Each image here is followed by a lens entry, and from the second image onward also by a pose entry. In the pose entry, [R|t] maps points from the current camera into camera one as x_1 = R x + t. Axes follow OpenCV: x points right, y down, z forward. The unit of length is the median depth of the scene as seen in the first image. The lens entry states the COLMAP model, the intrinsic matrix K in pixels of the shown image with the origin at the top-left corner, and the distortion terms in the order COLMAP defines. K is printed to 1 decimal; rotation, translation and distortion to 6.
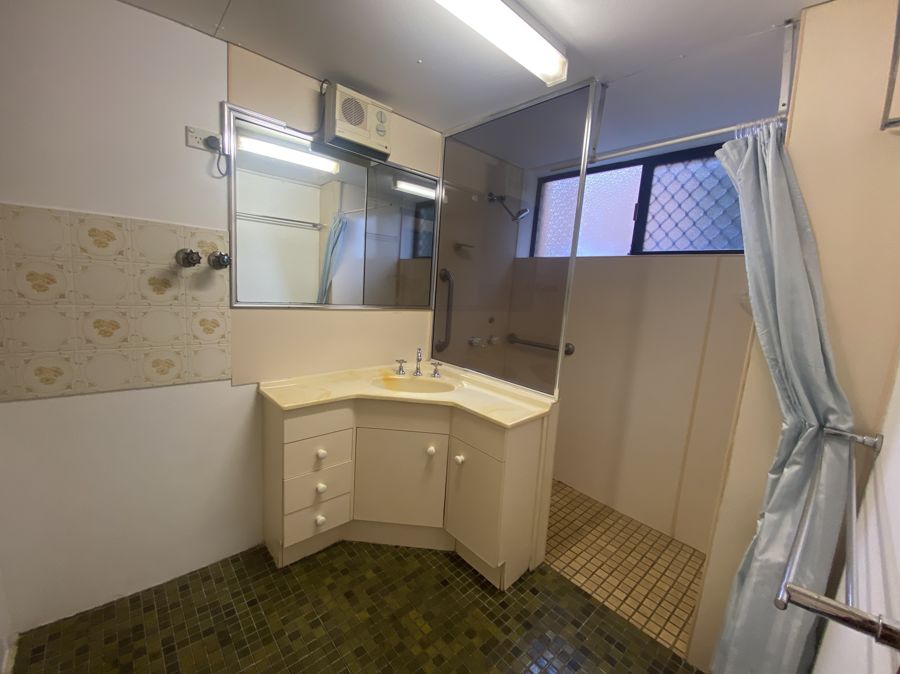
lens RADIAL K [[365.5, 0, 450.0], [0, 365.5, 337.0], [0, 0, 1]] dist [0.039248, -0.029124]
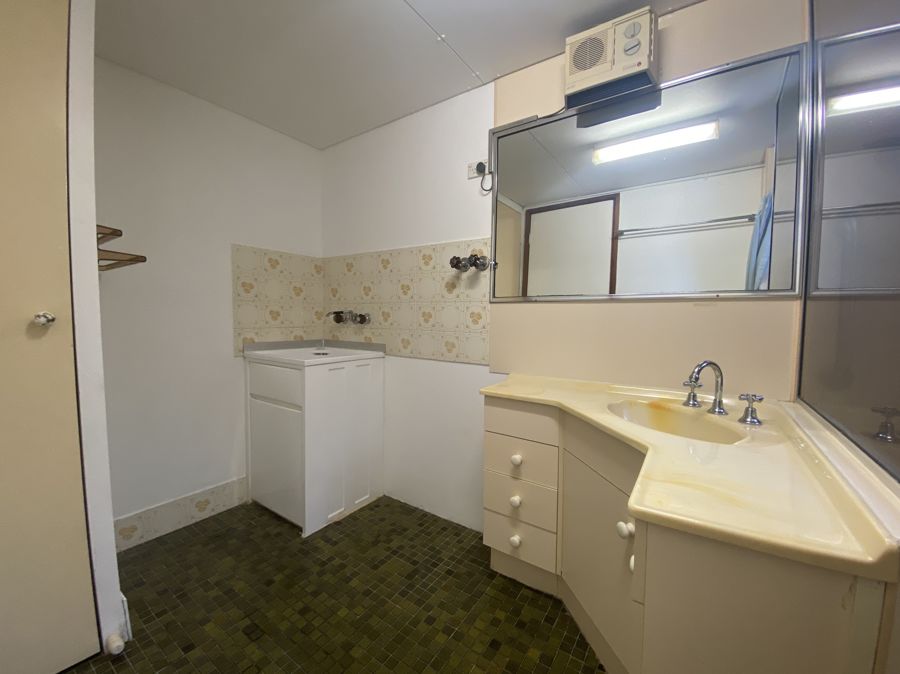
lens RADIAL K [[365.5, 0, 450.0], [0, 365.5, 337.0], [0, 0, 1]] dist [0.039248, -0.029124]
pose [[0.234032, -0.009641, -0.972181, 0.490302], [-0.130906, 0.990533, -0.041336, 0.091526], [0.963376, 0.136938, 0.230555, 0.647520]]
